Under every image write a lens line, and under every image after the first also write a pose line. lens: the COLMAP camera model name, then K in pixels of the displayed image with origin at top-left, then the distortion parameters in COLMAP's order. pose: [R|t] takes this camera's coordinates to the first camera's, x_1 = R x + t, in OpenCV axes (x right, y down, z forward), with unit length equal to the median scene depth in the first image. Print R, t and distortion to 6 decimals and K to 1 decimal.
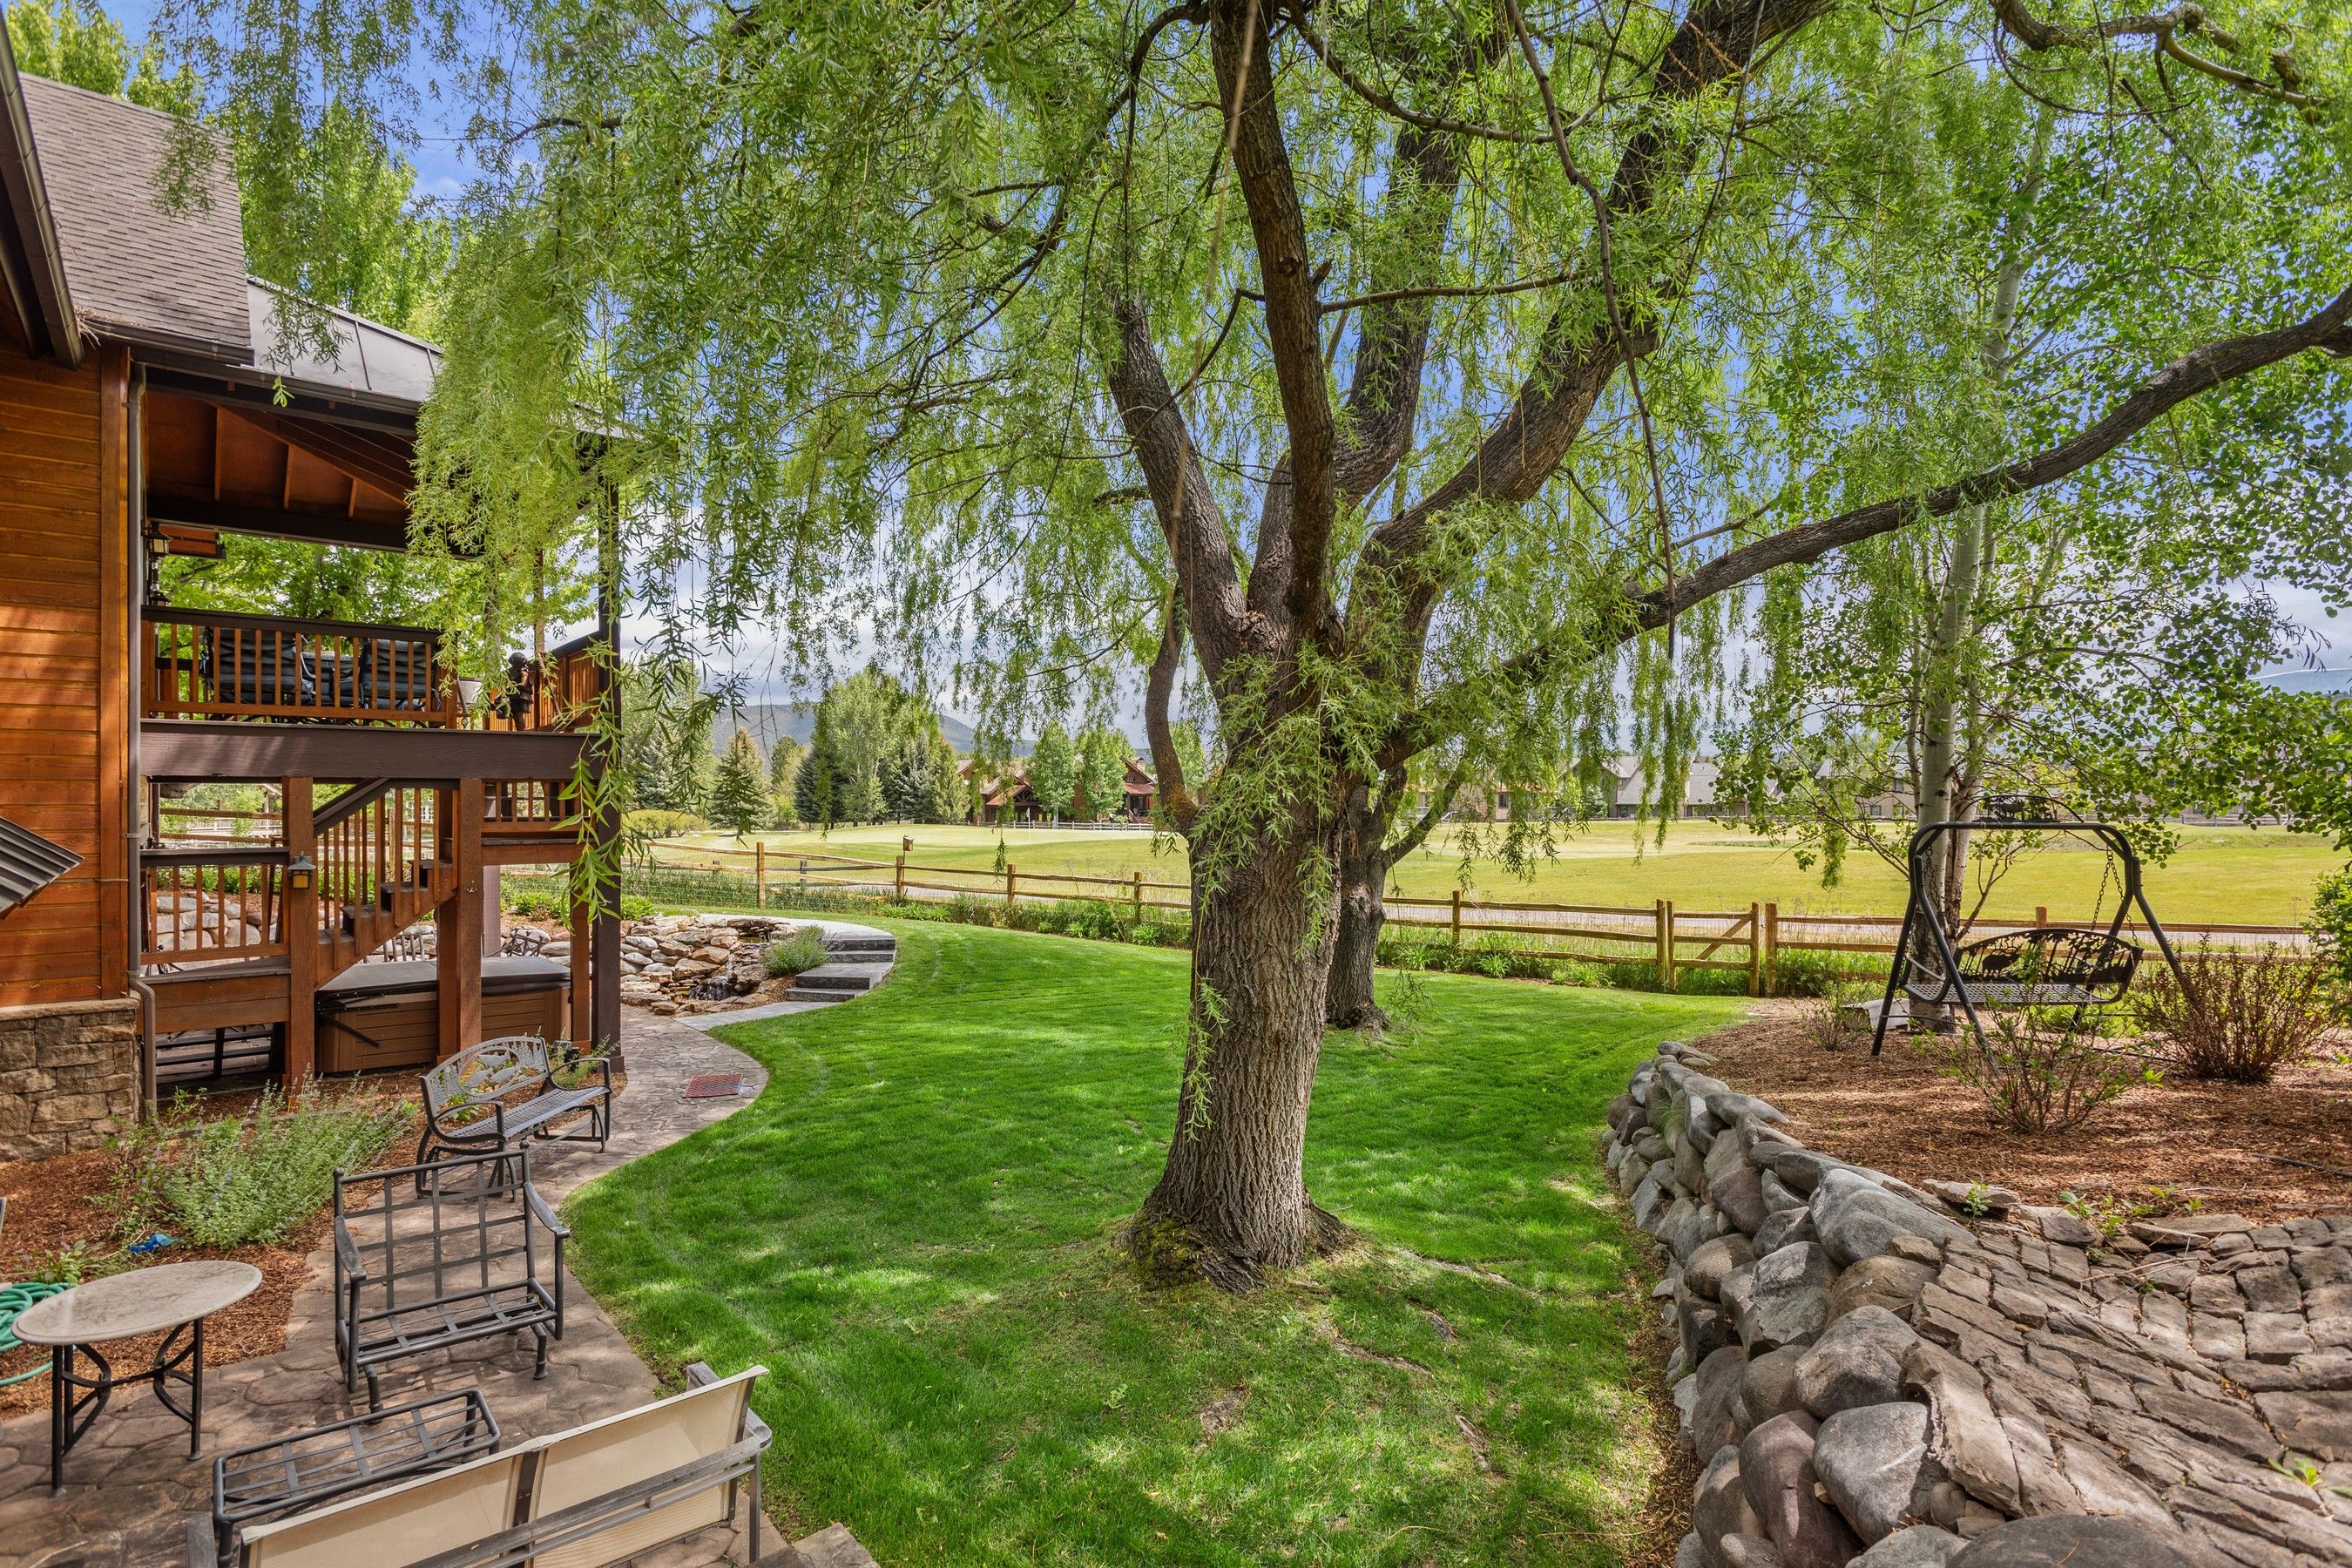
lens RADIAL K [[1171.1, 0, 1165.7], [0, 1171.1, 780.0], [0, 0, 1]] dist [-0.001840, 0.000105]
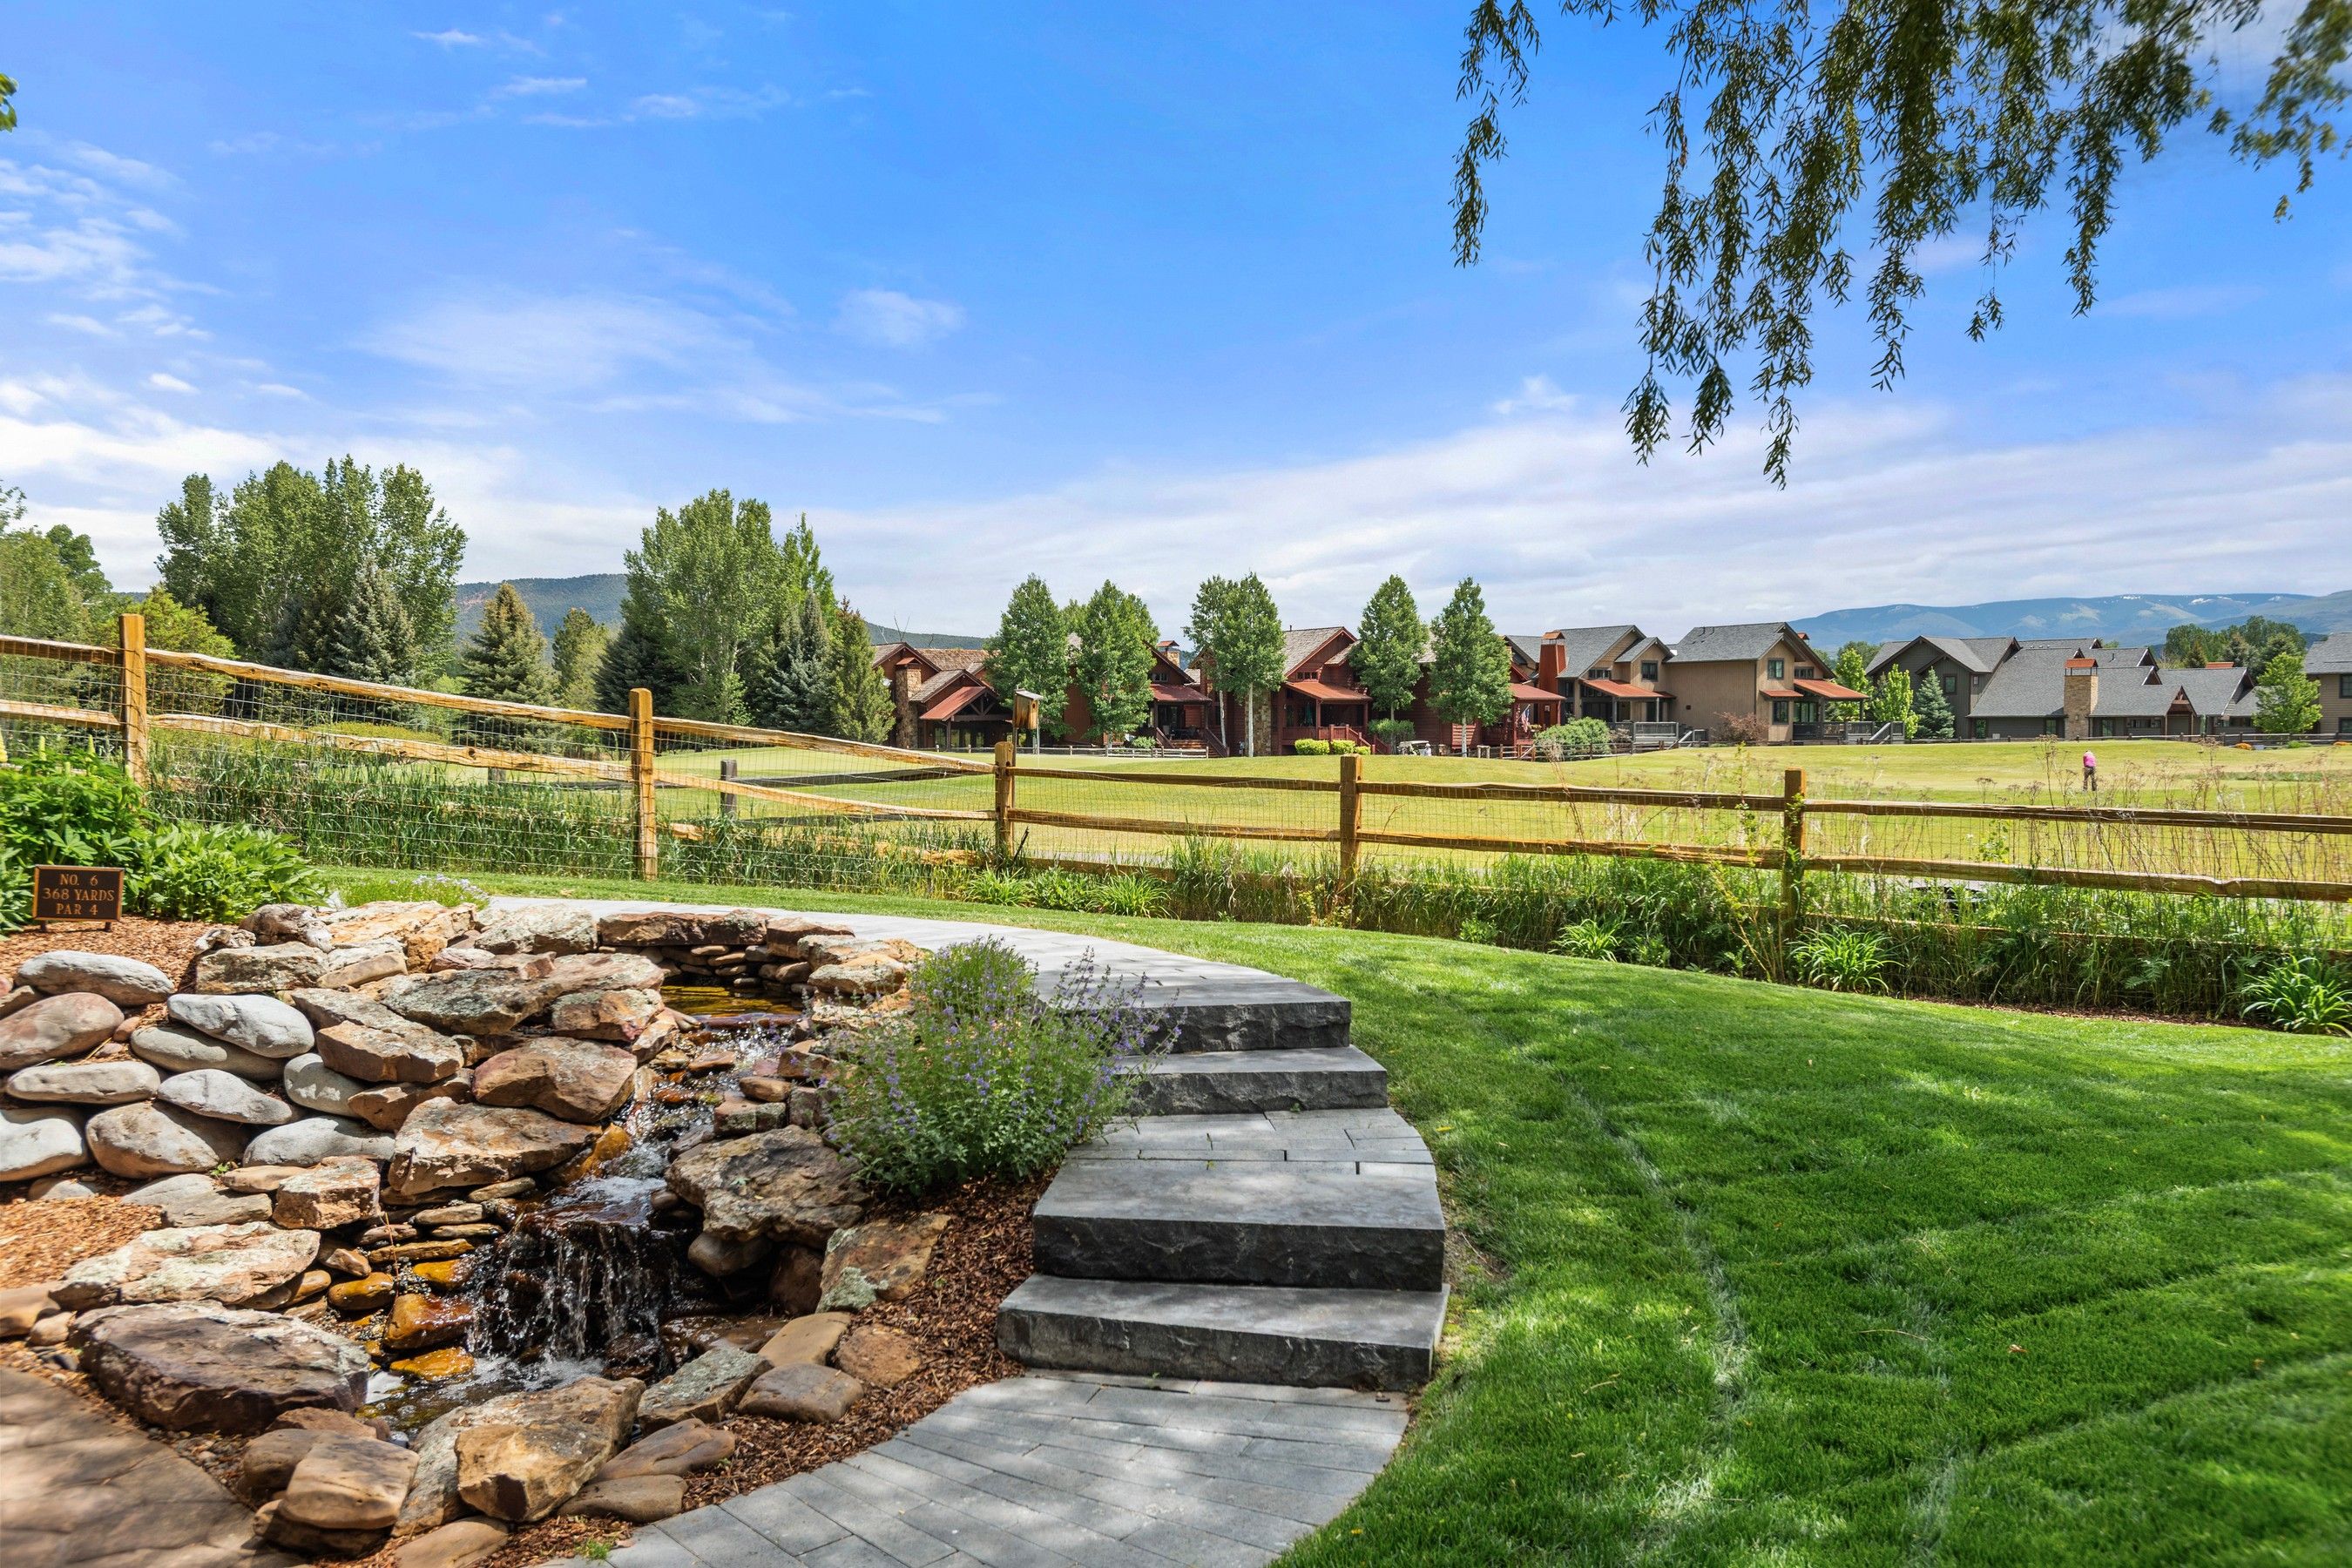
lens RADIAL K [[1794.8, 0, 1176.0], [0, 1794.8, 784.0], [0, 0, 1]] dist [0.031820, 0.001622]
pose [[0.999921, -0.002321, 0.012393, -0.250026], [0.001712, 0.998801, 0.048917, 0.070003], [-0.012492, -0.048892, 0.998726, 0.599068]]
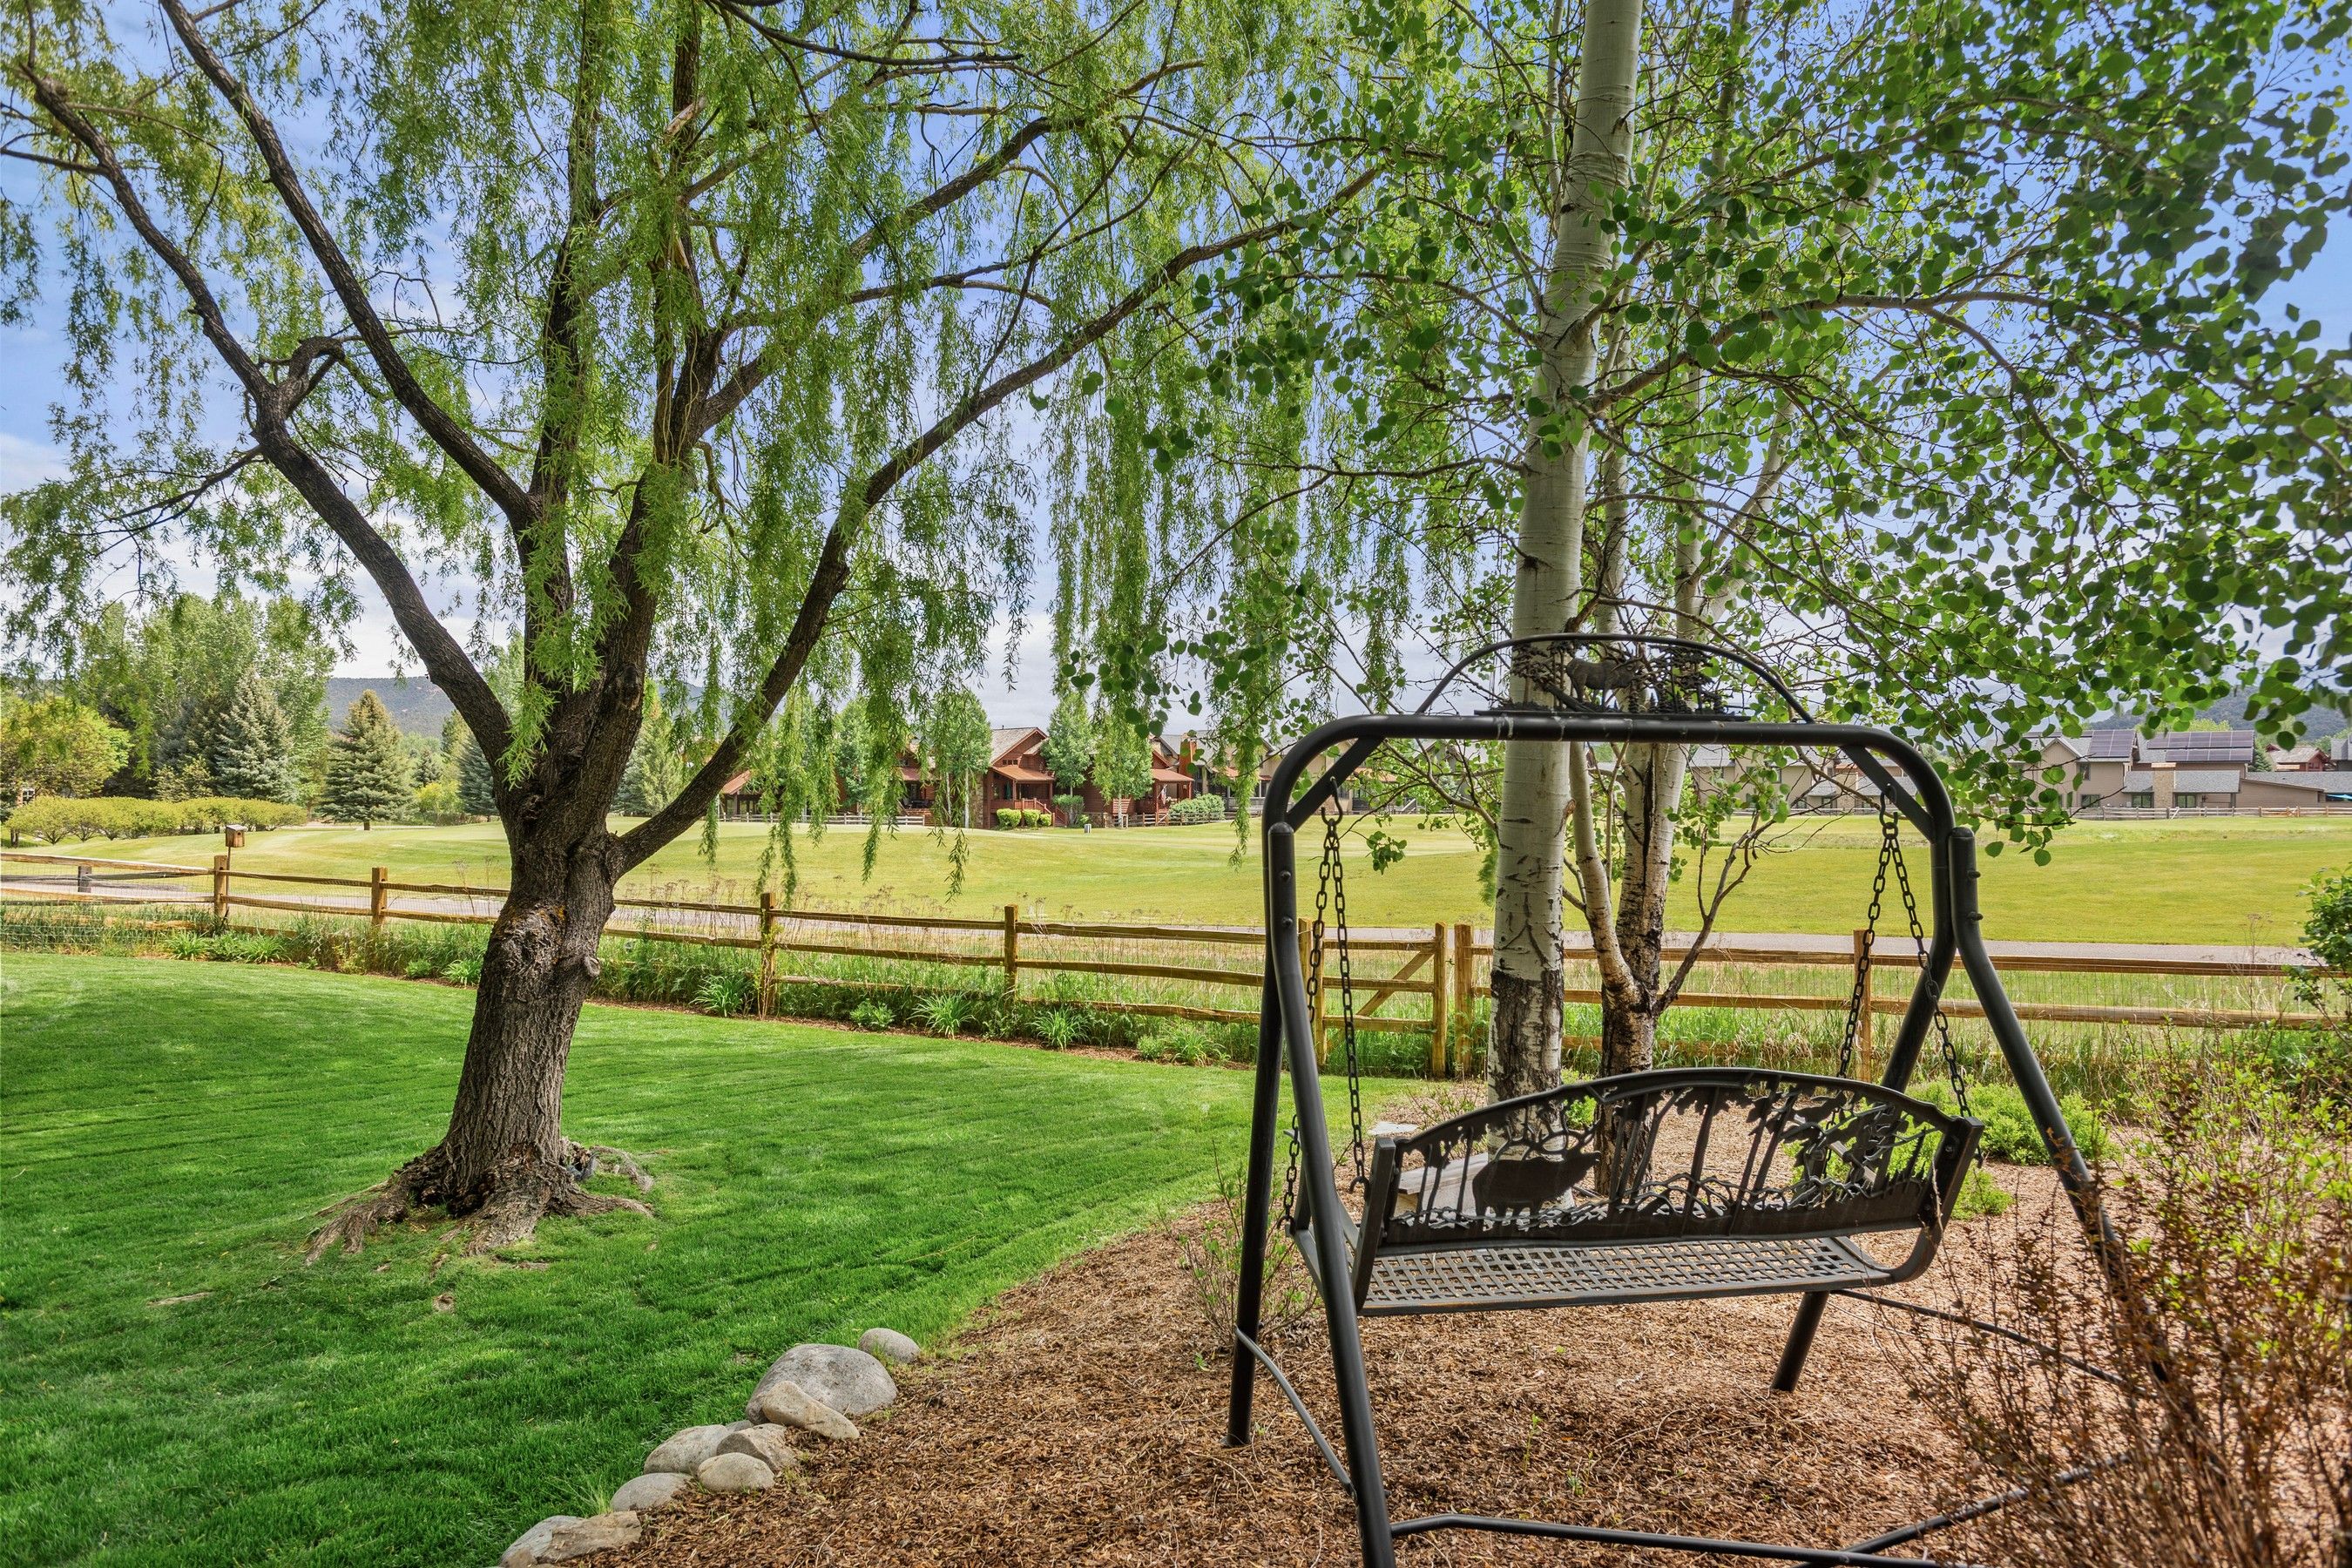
lens RADIAL K [[1348.0, 0, 1177.8], [0, 1348.0, 754.4], [0, 0, 1]] dist [0.038524, -0.000526]
pose [[0.990740, 0.006918, 0.135594, 0.248522], [-0.005521, 0.999928, -0.010669, 0.022217], [-0.135658, 0.009822, 0.990707, 0.288964]]
